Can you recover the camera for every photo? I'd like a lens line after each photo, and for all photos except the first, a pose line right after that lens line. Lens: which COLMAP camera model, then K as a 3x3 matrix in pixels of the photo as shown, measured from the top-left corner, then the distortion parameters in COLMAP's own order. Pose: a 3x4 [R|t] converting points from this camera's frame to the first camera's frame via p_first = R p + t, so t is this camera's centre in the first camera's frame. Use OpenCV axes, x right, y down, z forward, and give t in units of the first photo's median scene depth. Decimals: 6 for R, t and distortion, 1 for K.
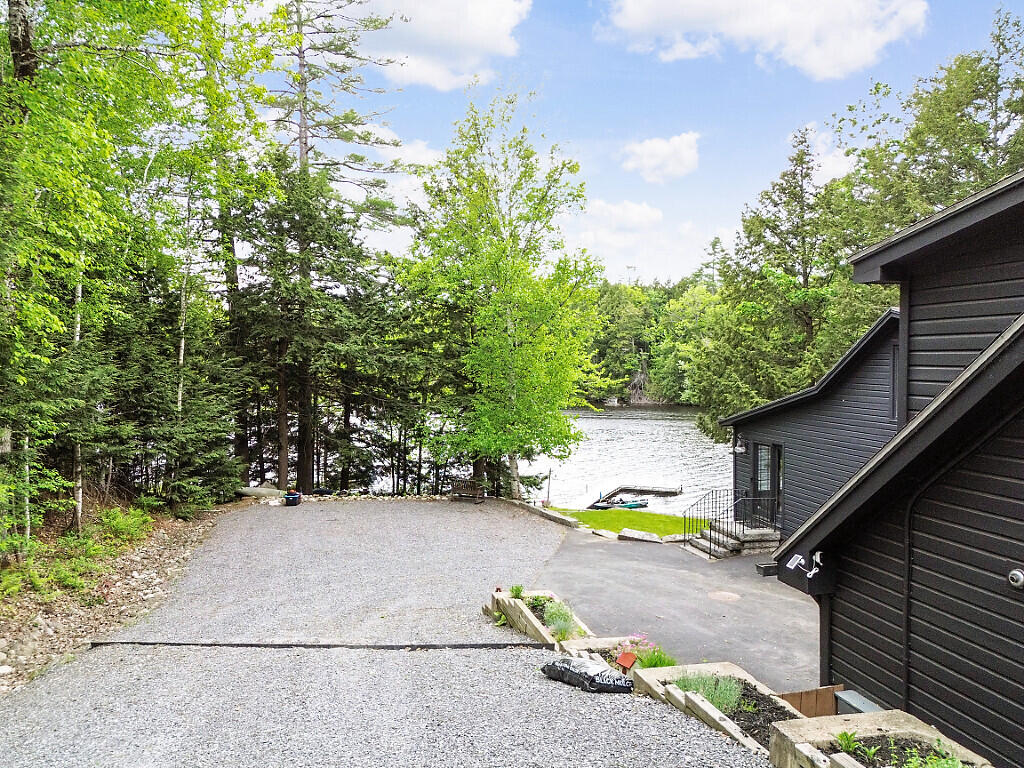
lens RADIAL K [[718.7, 0, 515.5], [0, 718.7, 383.5], [0, 0, 1]] dist [0.081629, -0.093302]
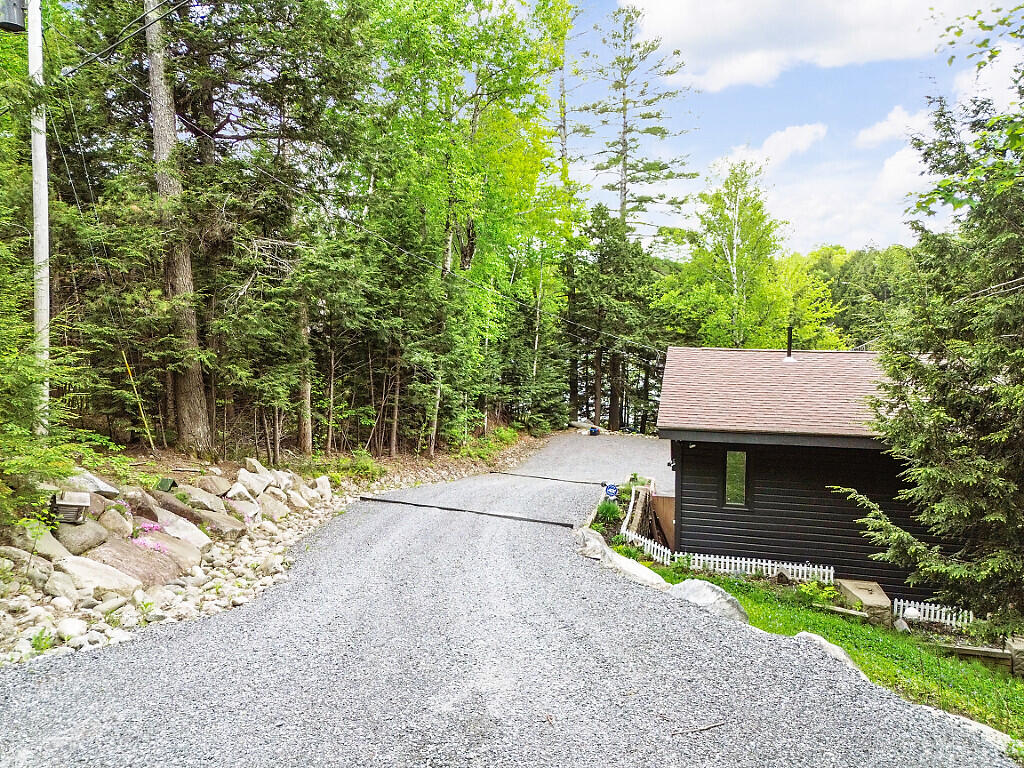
lens RADIAL K [[718.7, 0, 515.5], [0, 718.7, 383.5], [0, 0, 1]] dist [0.081629, -0.093302]
pose [[0.879616, 0.058463, -0.472079, 0.319909], [-0.019891, 0.996071, 0.086292, -0.093016], [0.475269, -0.066513, 0.877323, -0.547433]]
